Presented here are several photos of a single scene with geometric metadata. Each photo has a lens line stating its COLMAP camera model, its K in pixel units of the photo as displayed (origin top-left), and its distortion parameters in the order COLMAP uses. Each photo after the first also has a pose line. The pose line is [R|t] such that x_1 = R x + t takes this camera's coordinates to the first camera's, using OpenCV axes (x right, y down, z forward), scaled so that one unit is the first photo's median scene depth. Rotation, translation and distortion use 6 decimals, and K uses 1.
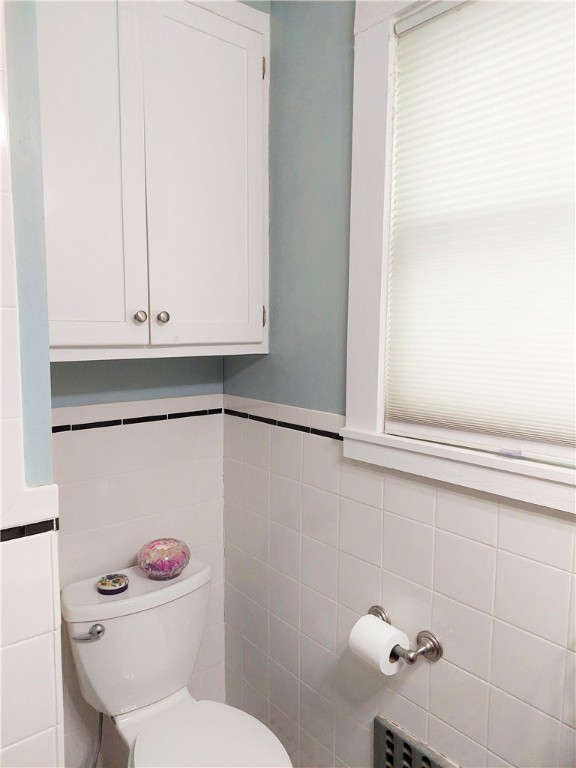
lens RADIAL K [[547.1, 0, 288.4], [0, 547.1, 385.3], [0, 0, 1]] dist [0.018251, -0.024294]
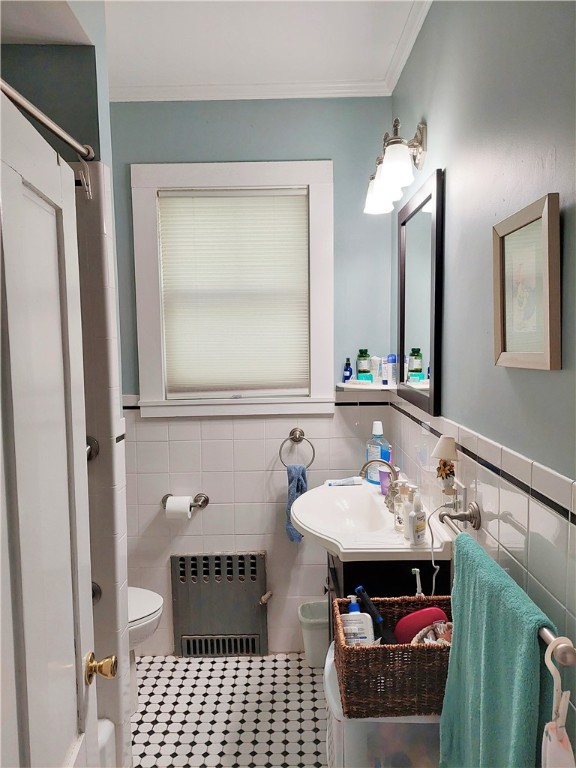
lens RADIAL K [[547.1, 0, 287.9], [0, 547.1, 383.6], [0, 0, 1]] dist [0.018251, -0.024294]
pose [[0.647948, -0.081428, 0.757320, -0.994138], [0.103817, 0.994432, 0.018099, 0.041873], [-0.754576, 0.066895, 0.652794, -0.563463]]
